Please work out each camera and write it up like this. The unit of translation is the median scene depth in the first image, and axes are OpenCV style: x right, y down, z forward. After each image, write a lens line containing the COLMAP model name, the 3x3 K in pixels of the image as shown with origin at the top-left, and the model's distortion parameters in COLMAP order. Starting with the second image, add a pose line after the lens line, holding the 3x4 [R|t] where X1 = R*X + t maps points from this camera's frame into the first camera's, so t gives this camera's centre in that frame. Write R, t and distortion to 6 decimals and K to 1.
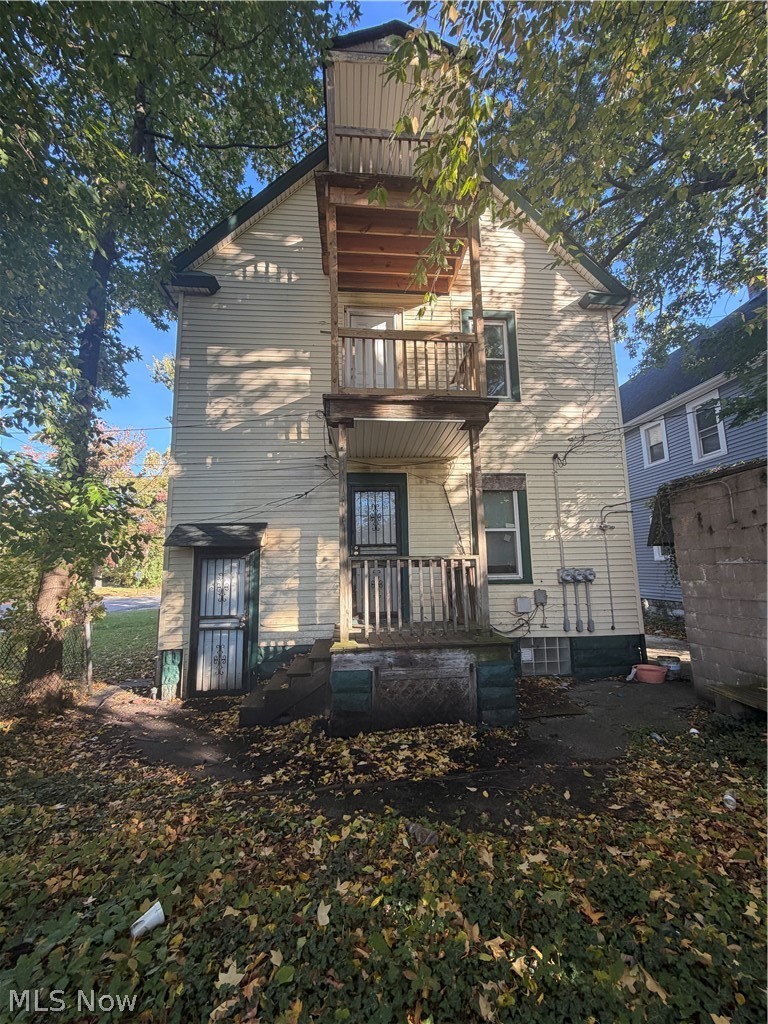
lens RADIAL K [[407.8, 0, 385.9], [0, 407.8, 510.8], [0, 0, 1]] dist [-0.000390, 0.000287]
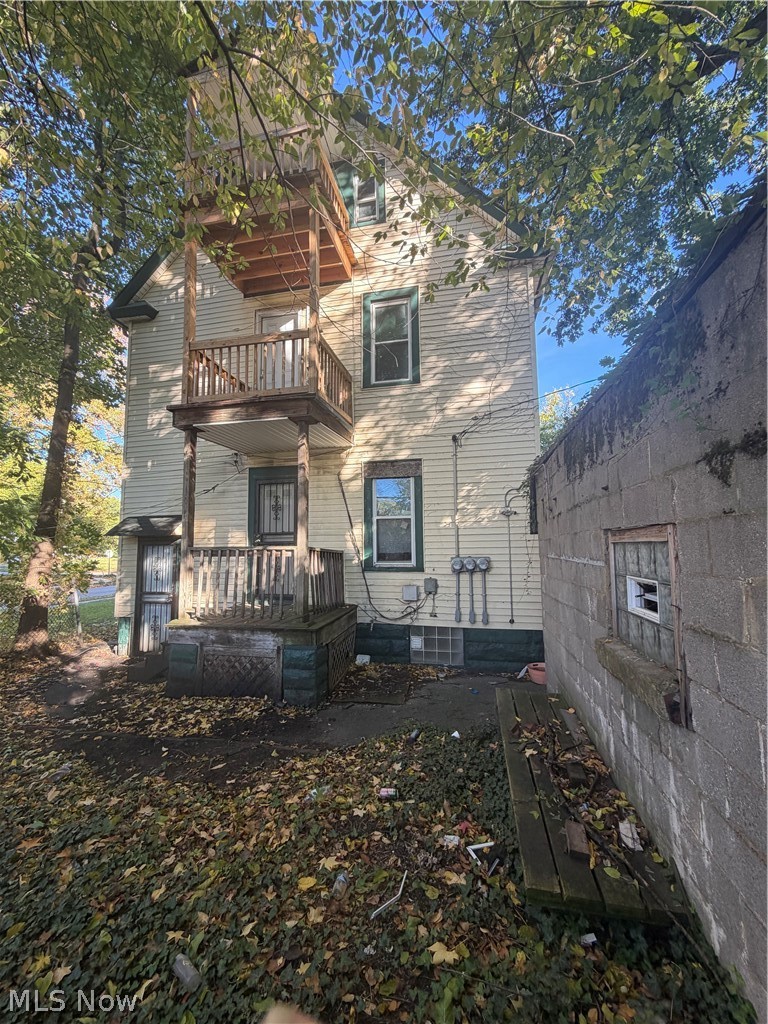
lens RADIAL K [[407.8, 0, 385.2], [0, 407.8, 510.9], [0, 0, 1]] dist [-0.000390, 0.000287]
pose [[0.956774, -0.018362, -0.290252, 0.563573], [0.034649, 0.998094, 0.051076, -0.021129], [0.288761, -0.058925, 0.955586, 0.046610]]
